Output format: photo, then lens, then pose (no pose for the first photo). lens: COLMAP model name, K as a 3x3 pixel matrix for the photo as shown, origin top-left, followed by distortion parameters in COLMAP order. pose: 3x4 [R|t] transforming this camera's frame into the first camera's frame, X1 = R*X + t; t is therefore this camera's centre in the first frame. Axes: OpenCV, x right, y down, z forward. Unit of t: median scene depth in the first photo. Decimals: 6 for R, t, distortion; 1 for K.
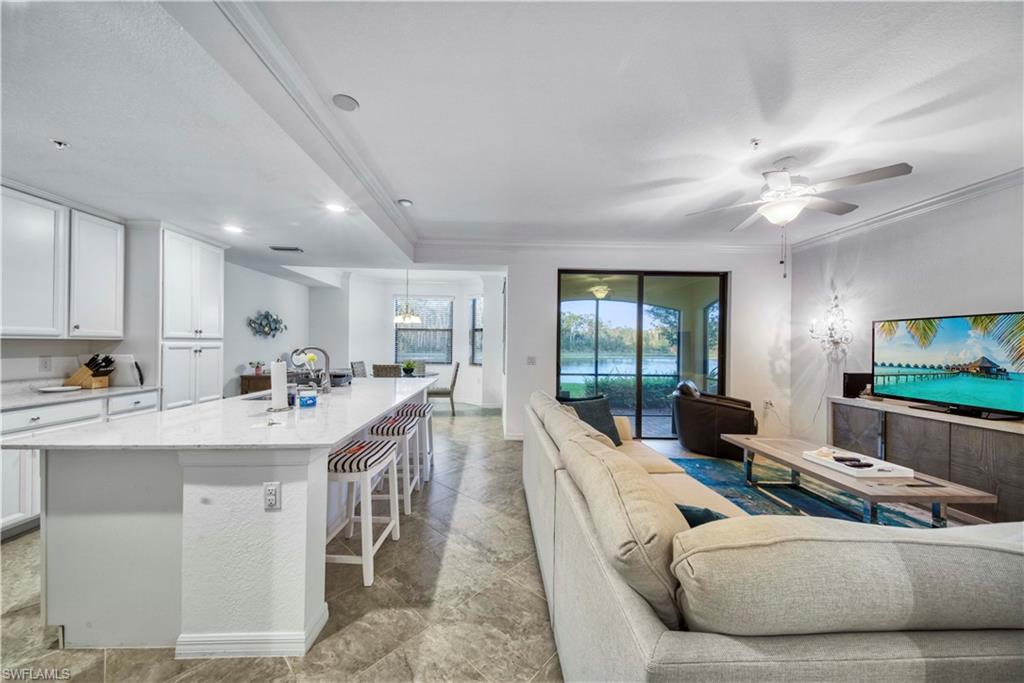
lens RADIAL K [[347.4, 0, 508.6], [0, 347.4, 342.2], [0, 0, 1]] dist [0.041876, -0.017013]
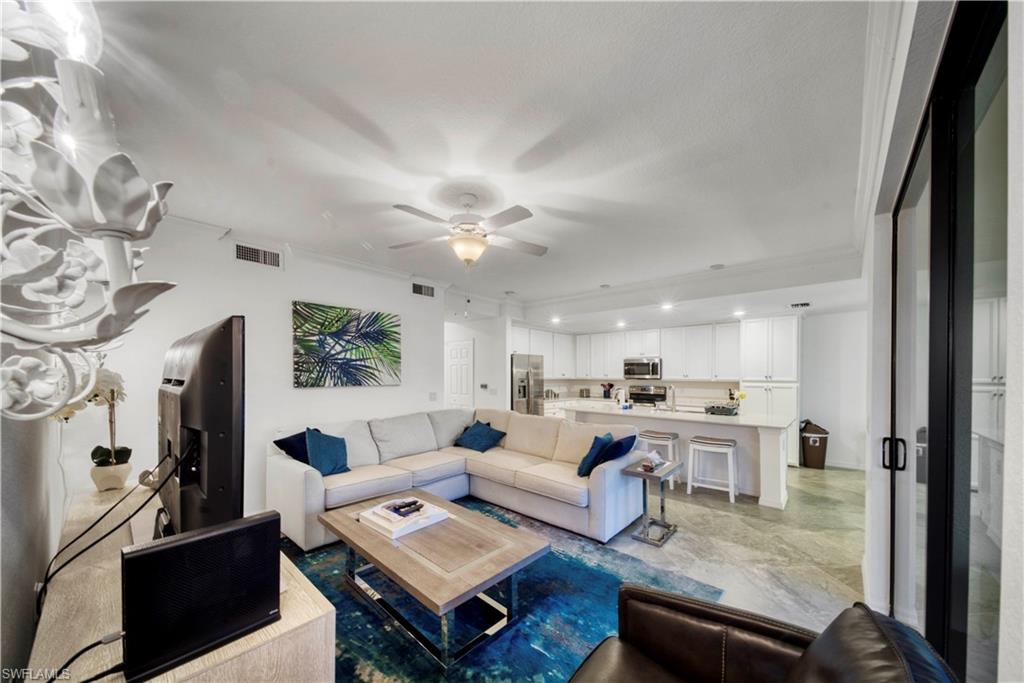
lens RADIAL K [[357.0, 0, 506.8], [0, 357.0, 378.1], [0, 0, 1]] dist [0.029332, -0.000014]
pose [[-0.706870, -0.008217, -0.707295, 1.080659], [-0.009885, 0.999950, -0.001737, -0.010135], [0.707274, 0.005764, -0.706916, 1.375224]]
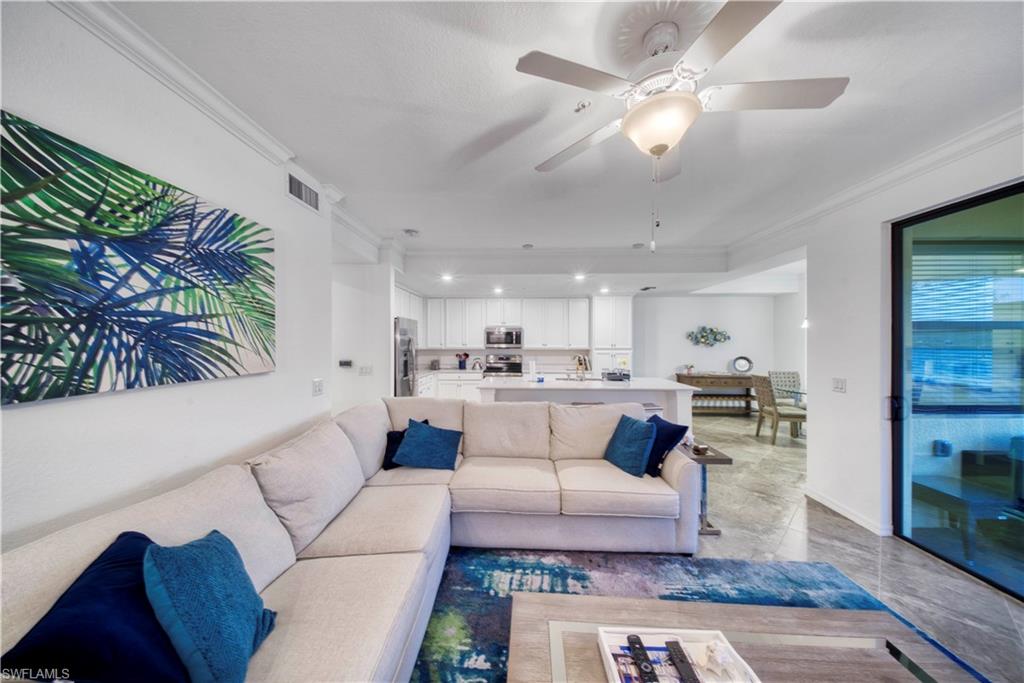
lens RADIAL K [[347.4, 0, 508.6], [0, 347.4, 342.2], [0, 0, 1]] dist [0.041876, -0.017013]
pose [[-0.080457, -0.011278, -0.996694, 1.028986], [0.004141, 0.999924, -0.011648, -0.027644], [0.996749, -0.005065, -0.080404, 0.633724]]
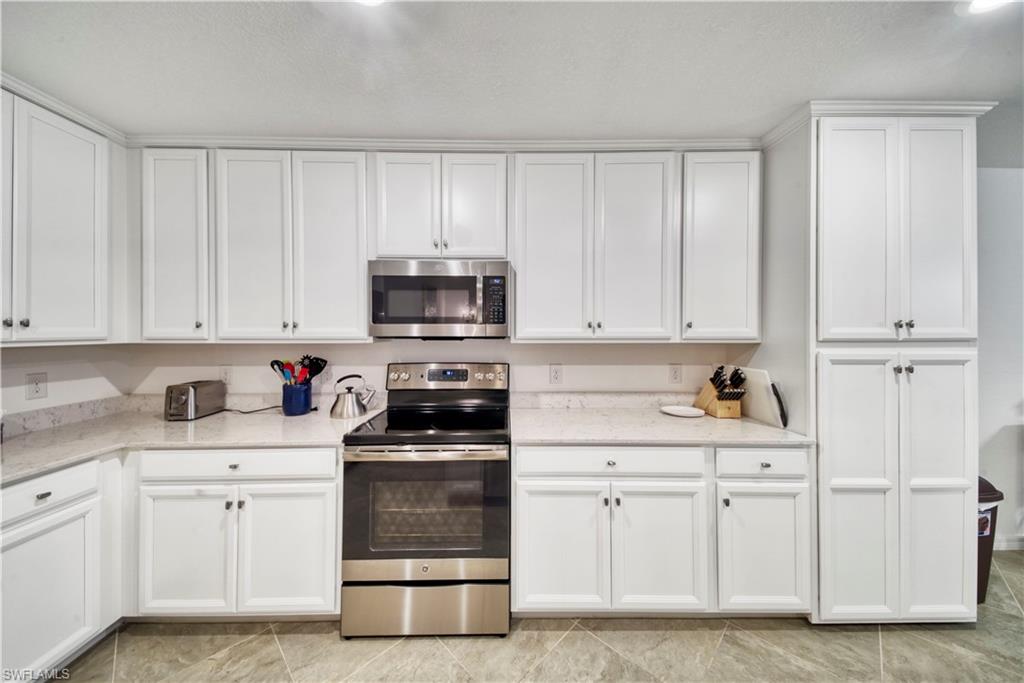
lens RADIAL K [[358.6, 0, 516.2], [0, 358.6, 328.1], [0, 0, 1]] dist [0.028620, -0.000110]
pose [[-0.028826, -0.014942, -0.999473, -0.433611], [0.006765, 0.999862, -0.015143, -0.023184], [0.999562, -0.007198, -0.028721, 0.572553]]
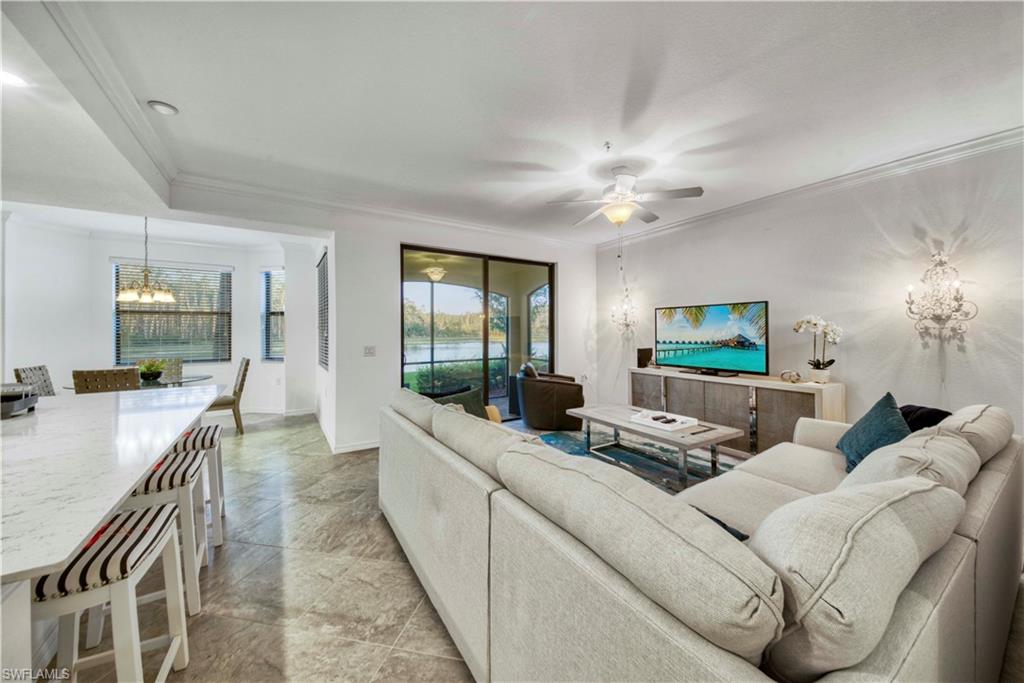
lens RADIAL K [[358.6, 0, 516.2], [0, 358.6, 328.1], [0, 0, 1]] dist [0.028620, -0.000110]
pose [[0.859092, -0.016367, 0.511560, -0.098042], [0.015023, 0.999864, 0.006761, -0.002882], [-0.511601, 0.001877, 0.859221, 0.123393]]
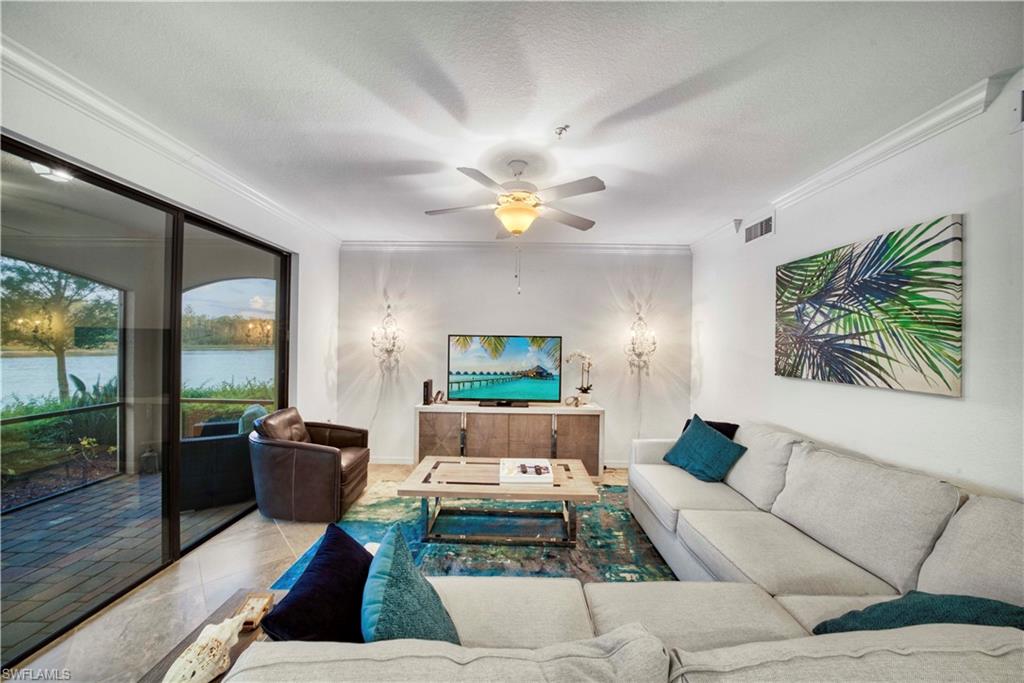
lens RADIAL K [[358.3, 0, 510.4], [0, 358.3, 344.4], [0, 0, 1]] dist [-0.013670, -0.000009]
pose [[0.050926, -0.016550, 0.998565, -0.109618], [-0.019633, 0.999653, 0.017569, -0.053131], [-0.998509, -0.020499, 0.050584, 0.752656]]
